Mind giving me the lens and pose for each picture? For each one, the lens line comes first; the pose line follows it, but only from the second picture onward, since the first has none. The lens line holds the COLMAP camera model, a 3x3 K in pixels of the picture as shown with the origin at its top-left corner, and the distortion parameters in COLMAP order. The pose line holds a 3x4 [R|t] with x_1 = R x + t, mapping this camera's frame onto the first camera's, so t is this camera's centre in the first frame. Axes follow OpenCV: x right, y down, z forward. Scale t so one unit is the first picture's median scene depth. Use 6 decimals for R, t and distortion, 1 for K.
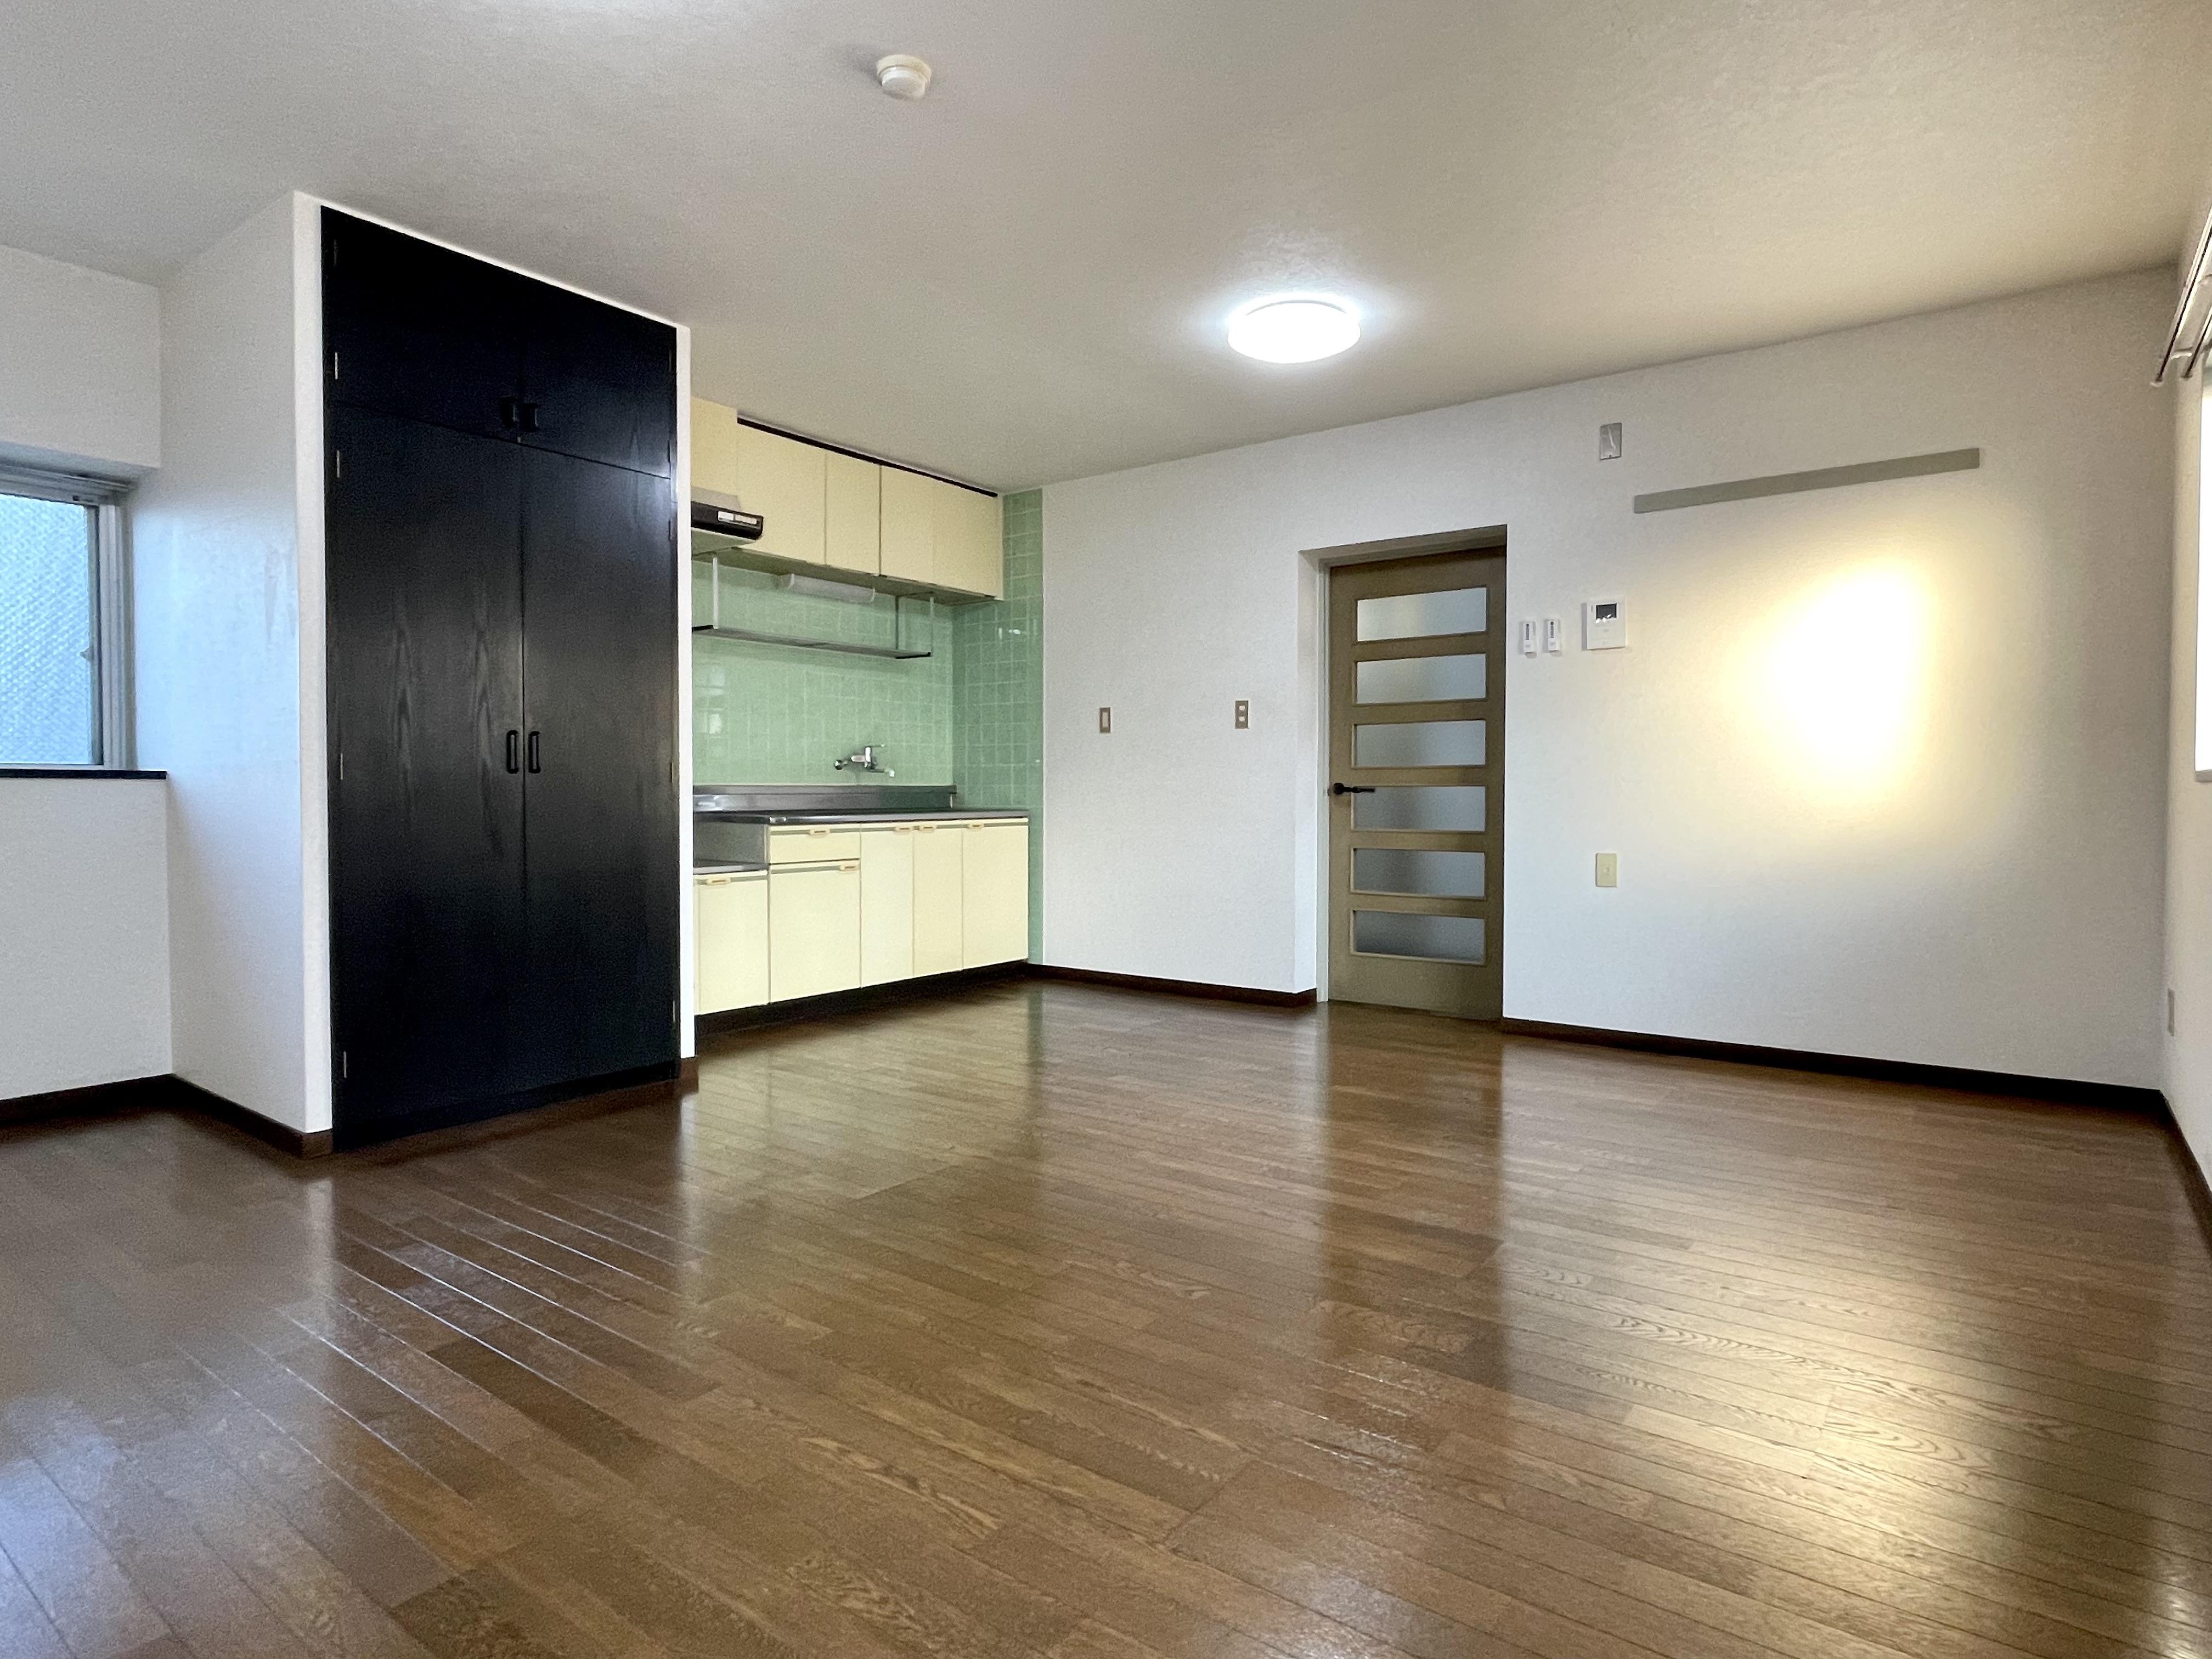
lens RADIAL K [[1210.3, 0, 1107.4], [0, 1210.3, 823.0], [0, 0, 1]] dist [0.002418, 0.000816]
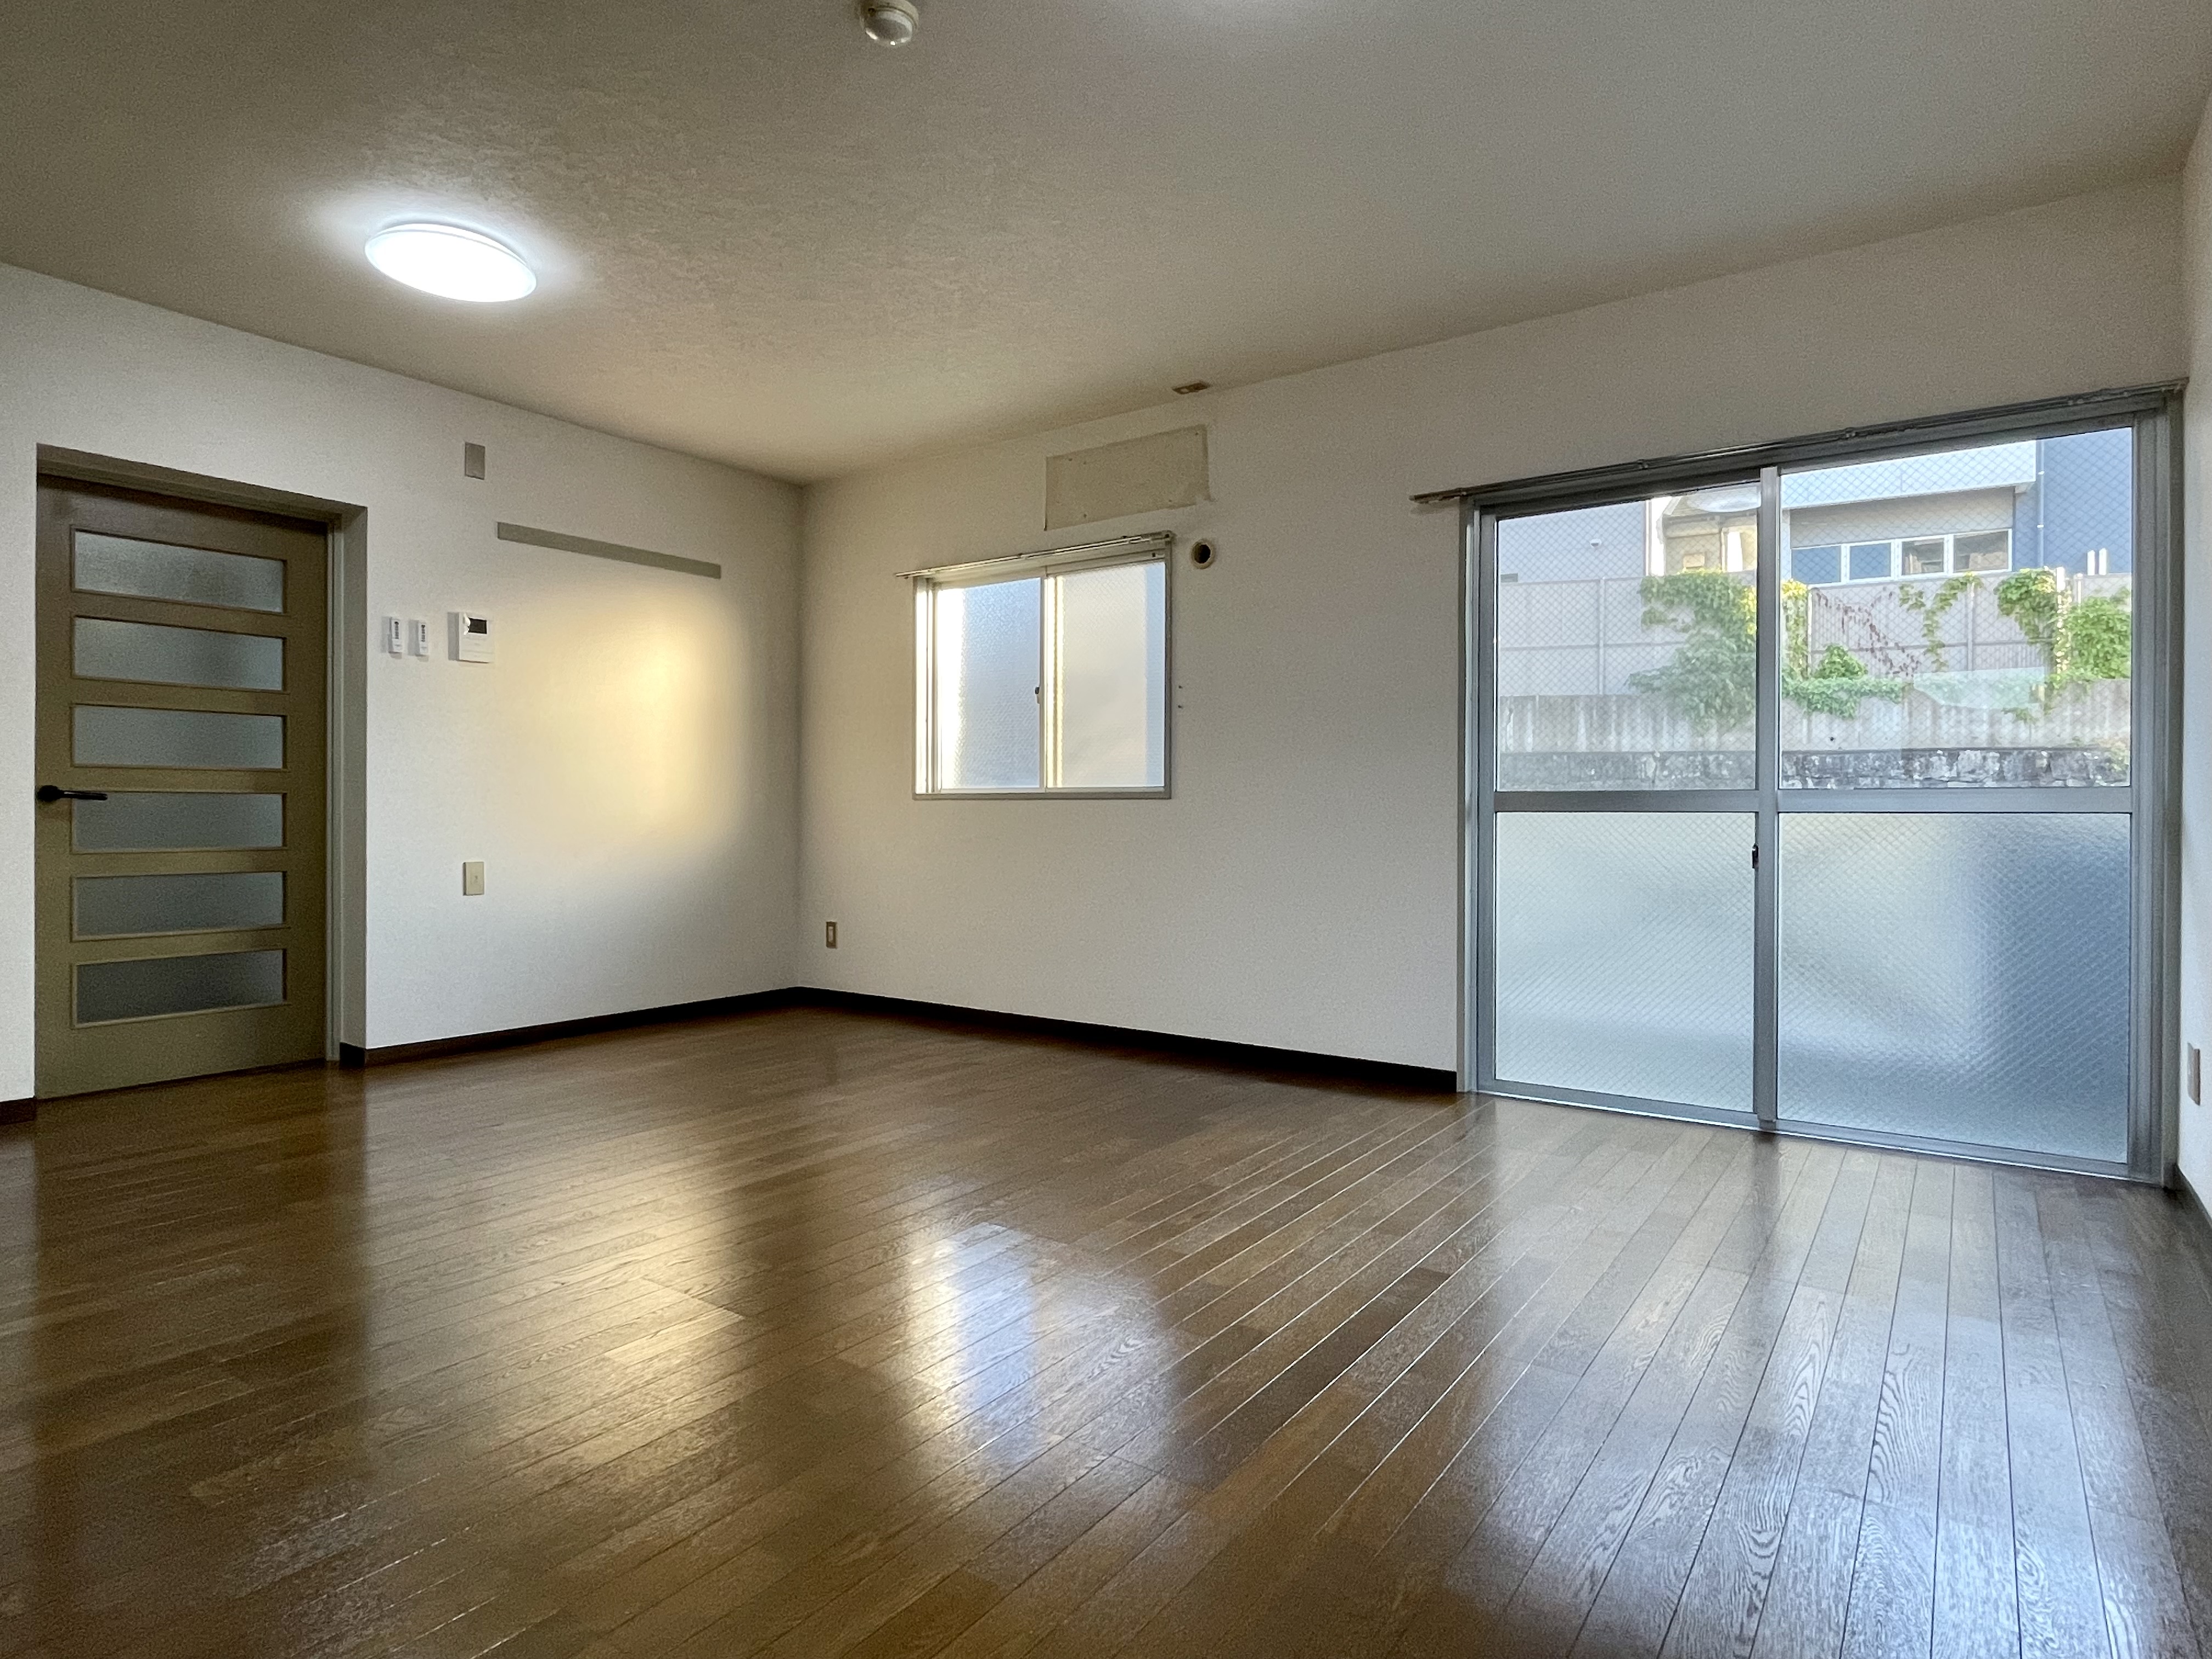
lens RADIAL K [[1210.3, 0, 1107.3], [0, 1210.3, 811.9], [0, 0, 1]] dist [0.002418, 0.000816]
pose [[-0.025272, -0.001500, 0.999679, -0.364659], [0.031001, 0.999517, 0.002283, -0.000274], [-0.999200, 0.031049, -0.025213, 0.278243]]
